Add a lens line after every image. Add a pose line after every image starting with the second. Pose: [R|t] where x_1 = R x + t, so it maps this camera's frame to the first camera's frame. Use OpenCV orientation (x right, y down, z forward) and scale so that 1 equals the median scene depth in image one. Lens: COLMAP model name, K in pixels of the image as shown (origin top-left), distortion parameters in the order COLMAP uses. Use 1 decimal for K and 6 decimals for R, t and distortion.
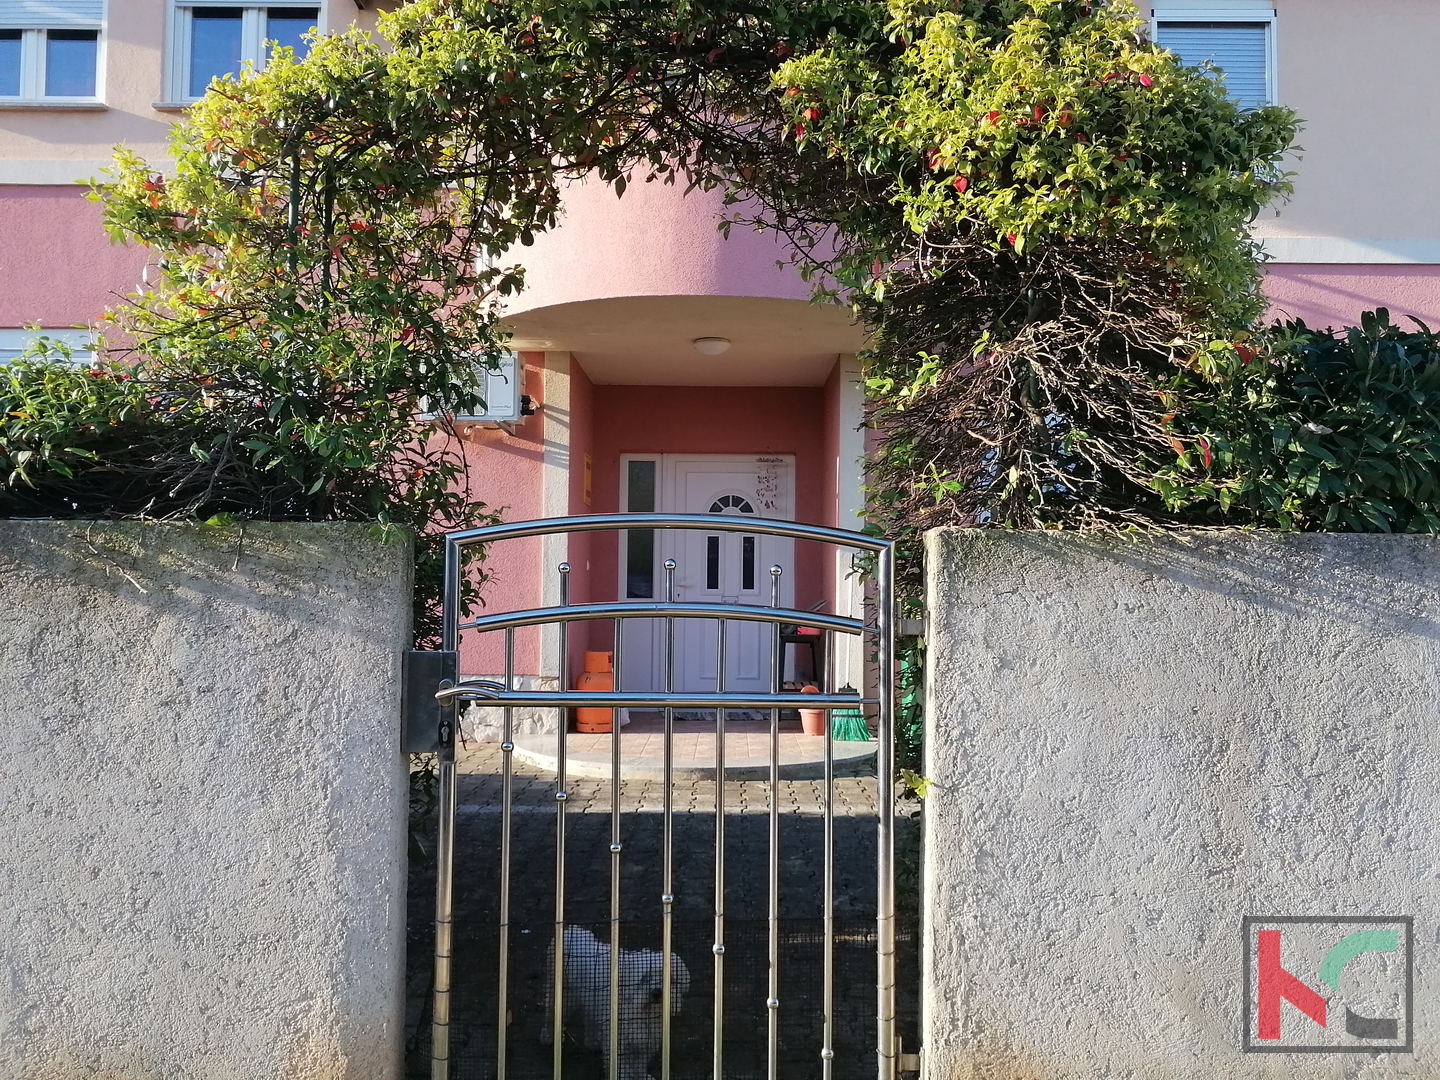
lens RADIAL K [[1108.6, 0, 720.0], [0, 1108.6, 540.0], [0, 0, 1]] dist [0.002387, 0.001392]
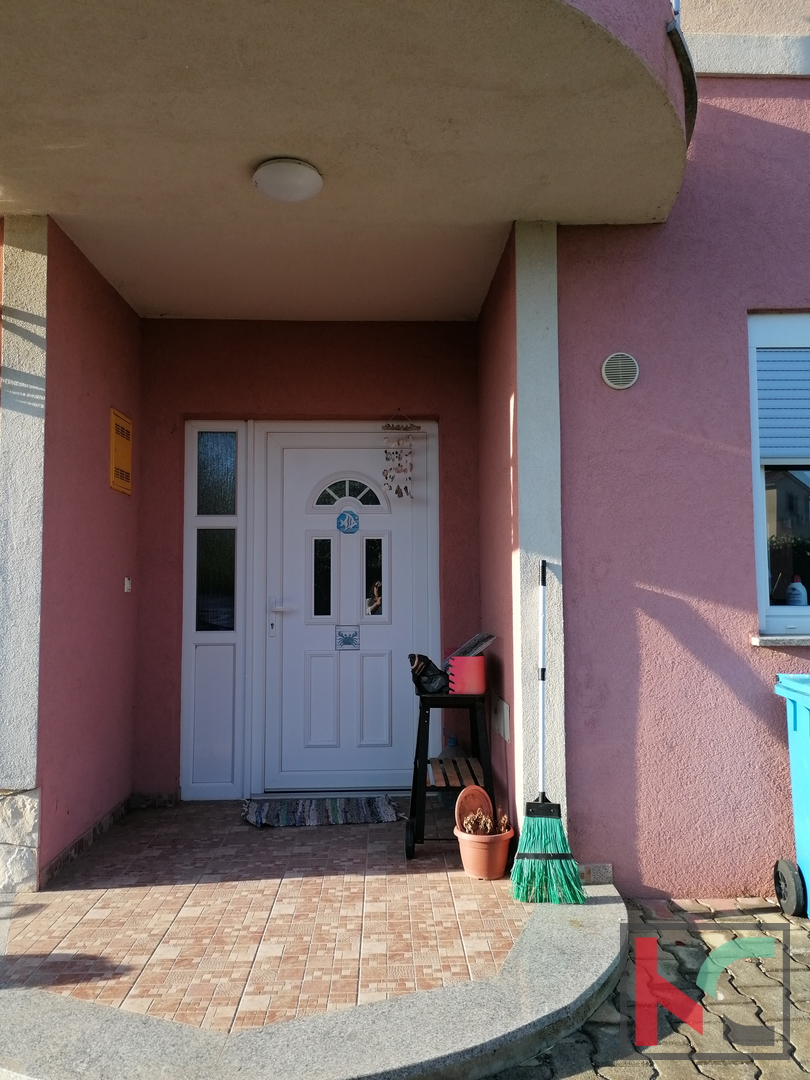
lens RADIAL K [[831.4, 0, 405.0], [0, 831.4, 540.0], [0, 0, 1]] dist [0.002387, 0.001392]
pose [[0.999287, -0.012502, 0.035631, 0.027460], [0.013135, 0.999759, -0.017582, 0.007163], [-0.035402, 0.018037, 0.999210, 0.481570]]
